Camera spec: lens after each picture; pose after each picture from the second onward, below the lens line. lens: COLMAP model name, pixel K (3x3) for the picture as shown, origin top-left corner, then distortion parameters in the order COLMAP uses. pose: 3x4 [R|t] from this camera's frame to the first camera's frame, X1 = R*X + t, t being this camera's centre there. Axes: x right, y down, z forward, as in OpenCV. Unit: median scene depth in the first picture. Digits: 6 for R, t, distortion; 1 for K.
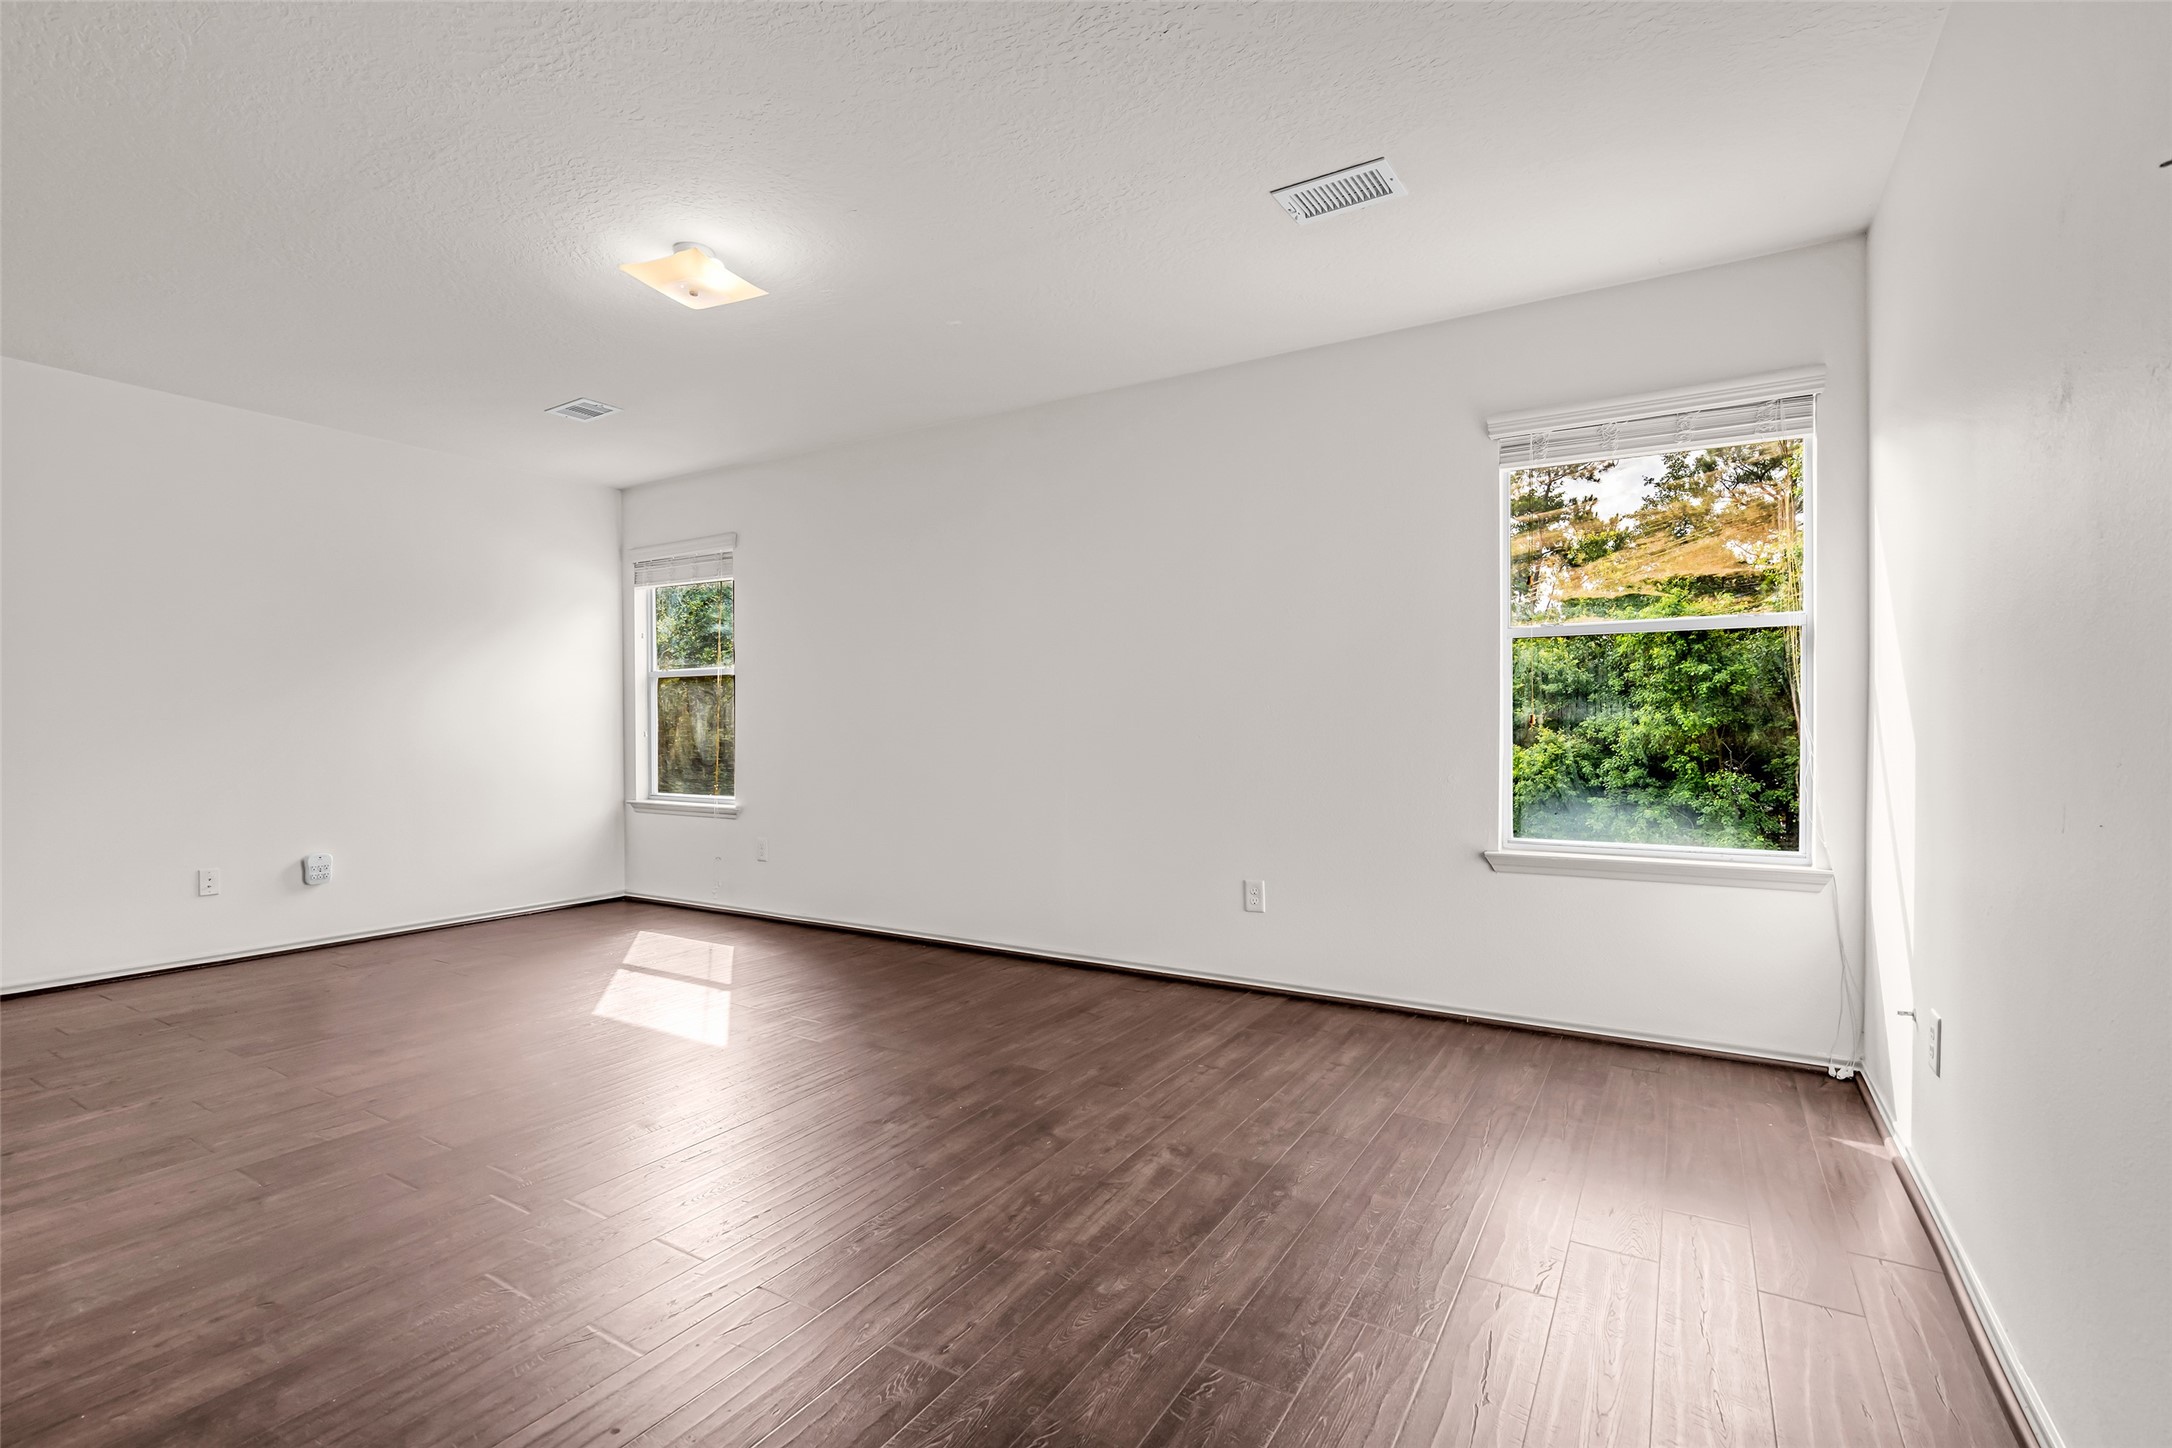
lens RADIAL K [[989.6, 0, 1082.3], [0, 989.6, 728.6], [0, 0, 1]] dist [-0.009967, 0.000197]
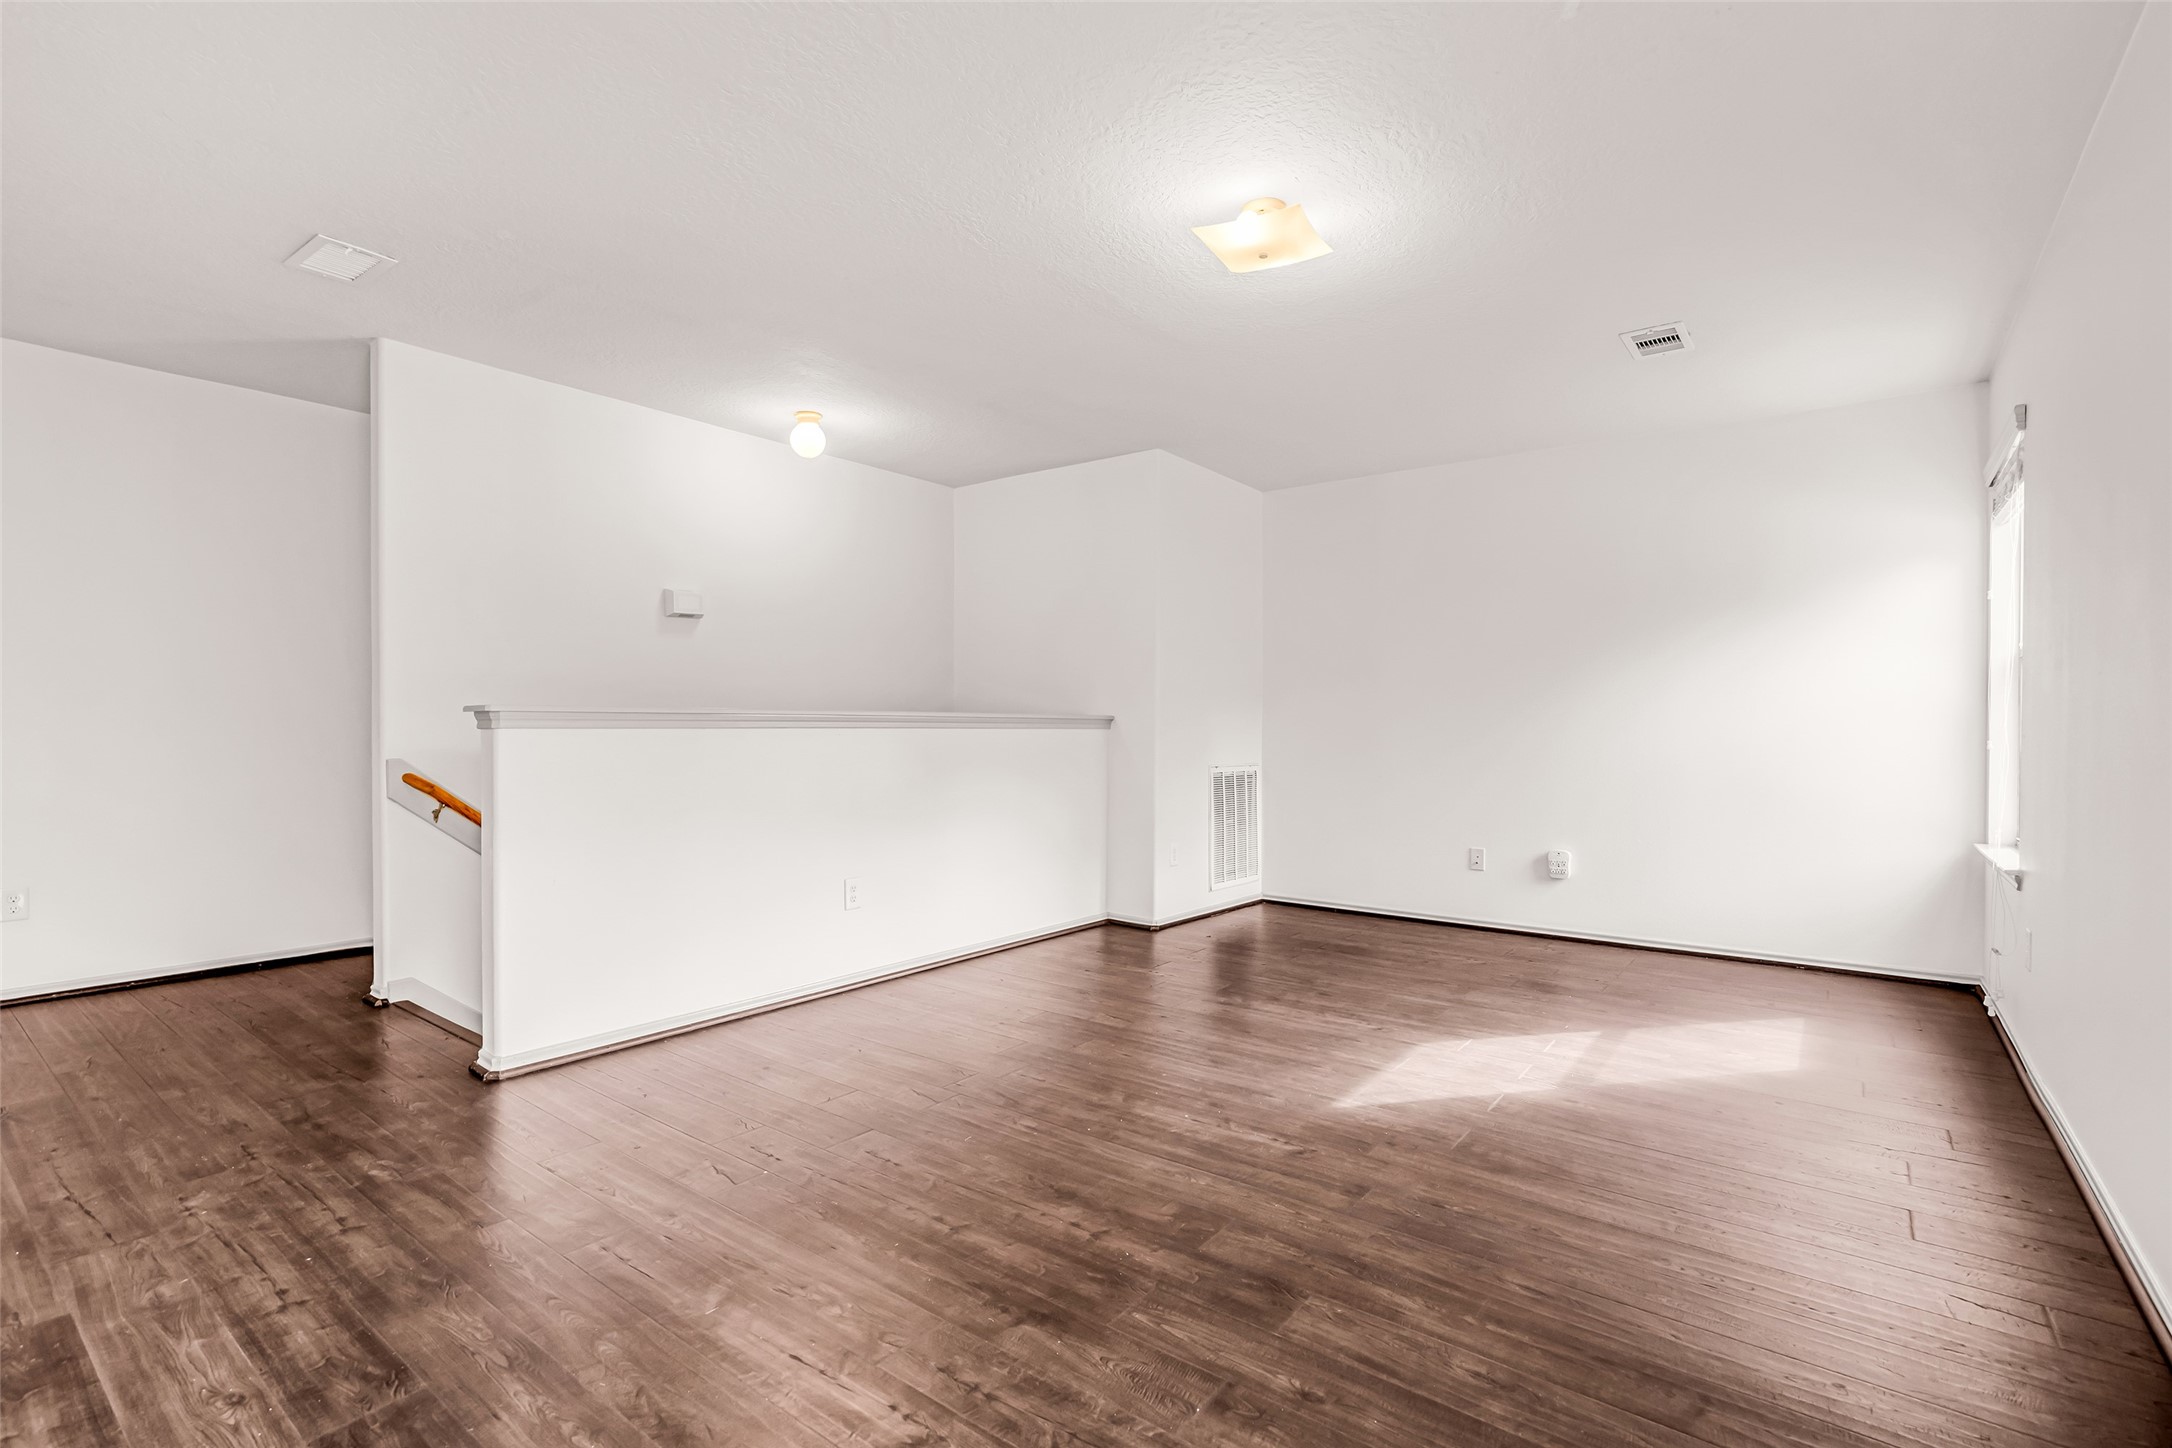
lens RADIAL K [[989.6, 0, 1082.8], [0, 989.6, 732.6], [0, 0, 1]] dist [-0.009967, 0.000197]
pose [[-0.107576, 0.002335, -0.994194, 0.570223], [-0.004888, 0.999984, 0.002878, -0.003049], [0.994185, 0.005170, -0.107563, 0.984751]]
